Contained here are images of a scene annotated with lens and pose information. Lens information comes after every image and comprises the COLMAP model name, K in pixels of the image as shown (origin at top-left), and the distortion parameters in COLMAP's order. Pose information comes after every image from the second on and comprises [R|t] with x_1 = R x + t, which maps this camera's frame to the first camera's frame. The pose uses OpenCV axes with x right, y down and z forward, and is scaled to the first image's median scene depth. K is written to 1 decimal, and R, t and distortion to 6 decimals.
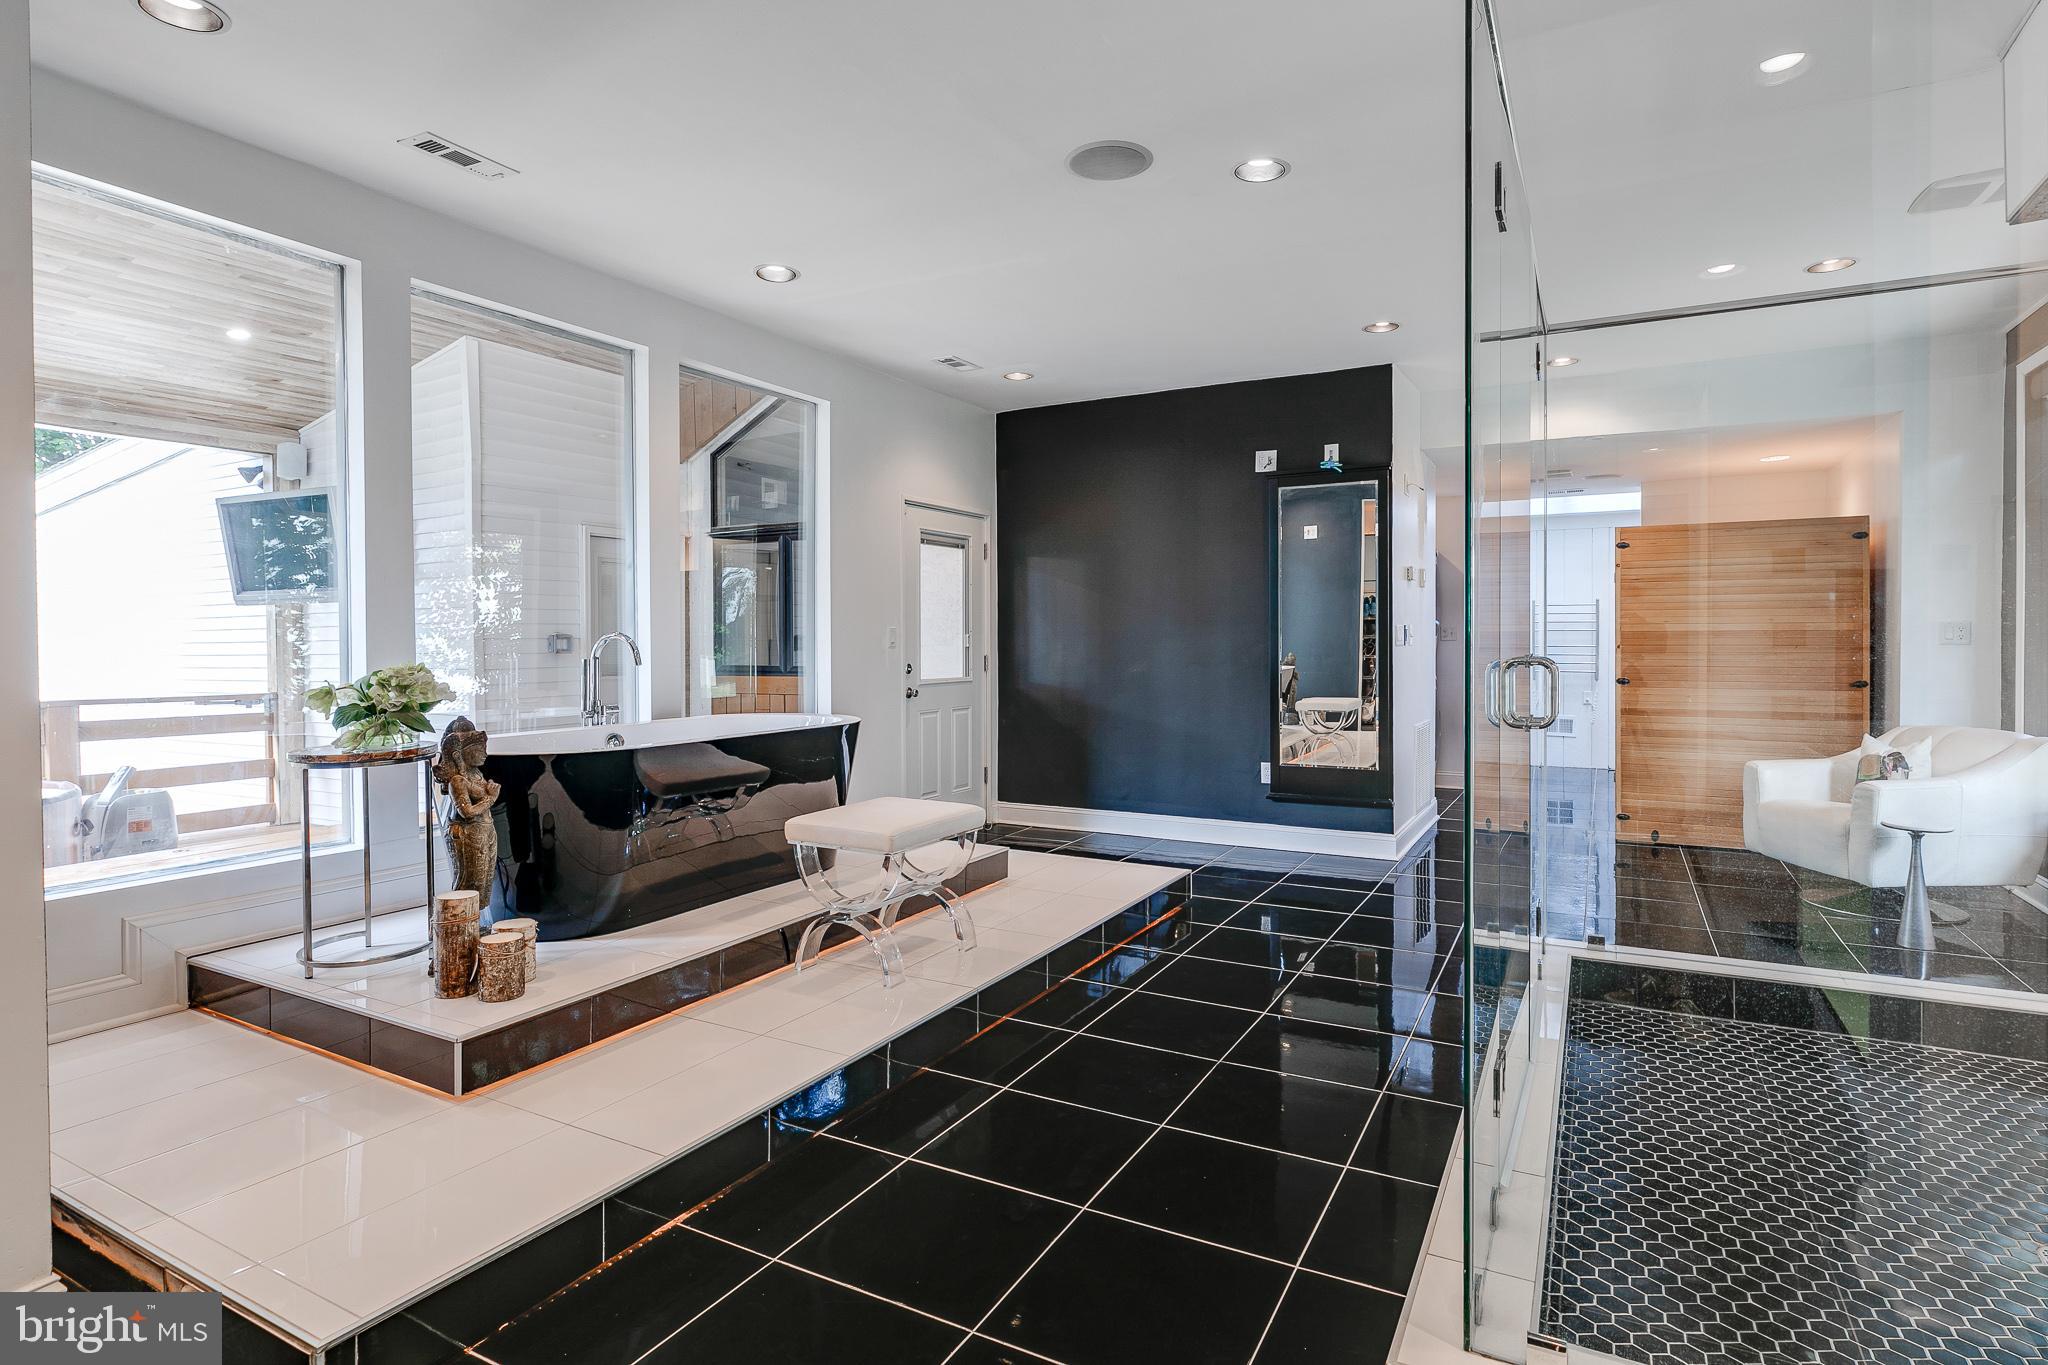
lens RADIAL K [[1051.2, 0, 1027.2], [0, 1051.2, 646.2], [0, 0, 1]] dist [-0.002885, -0.000440]
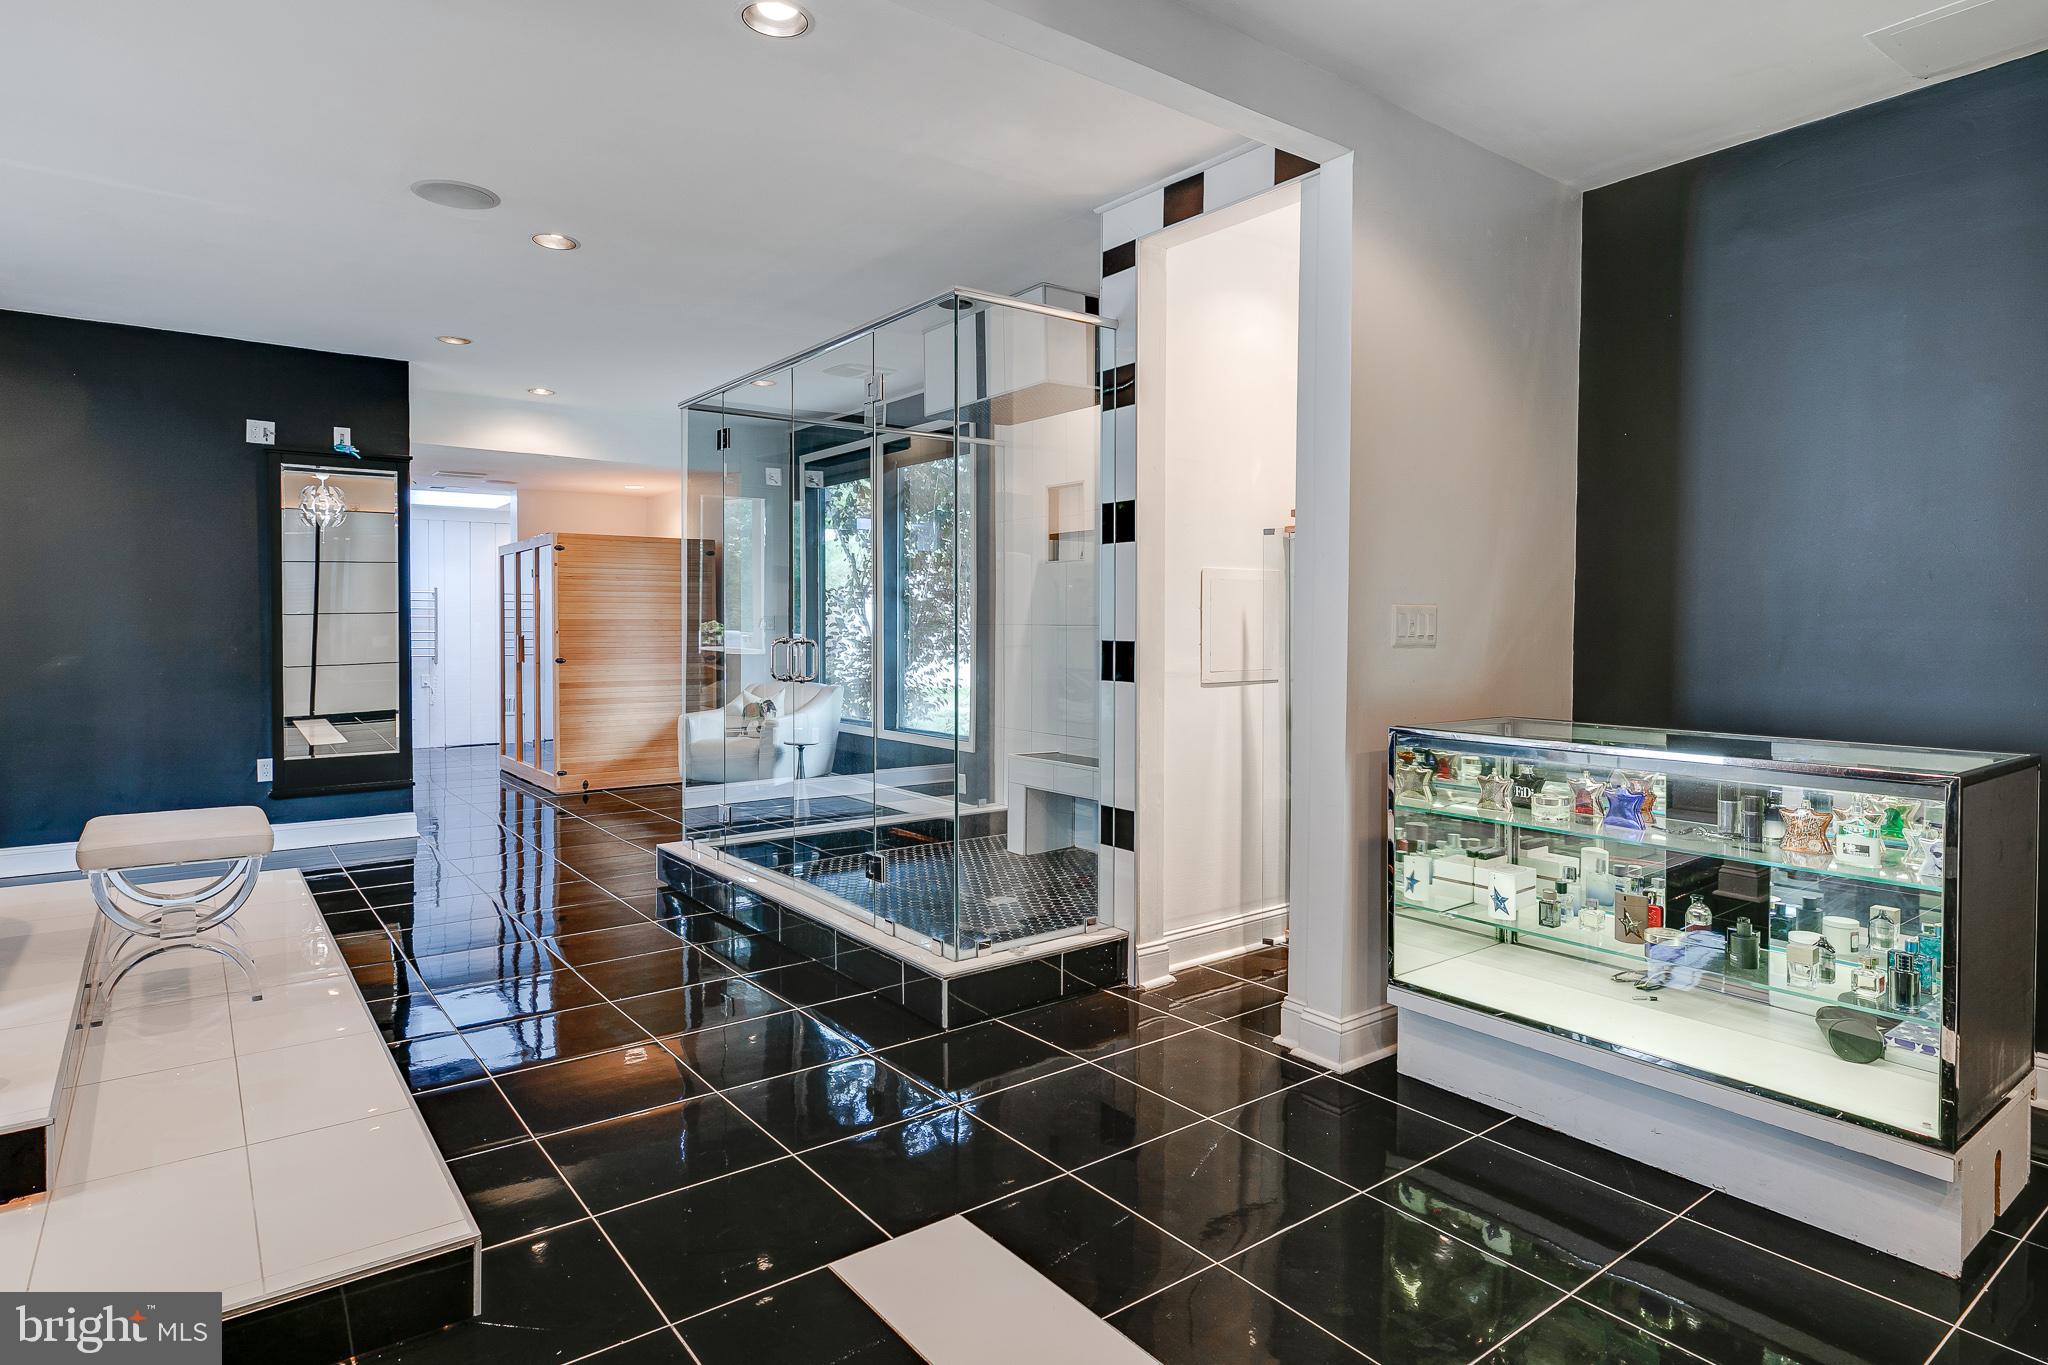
lens RADIAL K [[1128.0, 0, 1025.6], [0, 1128.0, 661.3], [0, 0, 1]] dist [0.003426, 0.000417]
pose [[0.408901, -0.028389, 0.912137, -0.424718], [0.006303, 0.999580, 0.028285, 0.000563], [-0.912557, -0.005817, 0.408908, -0.017317]]
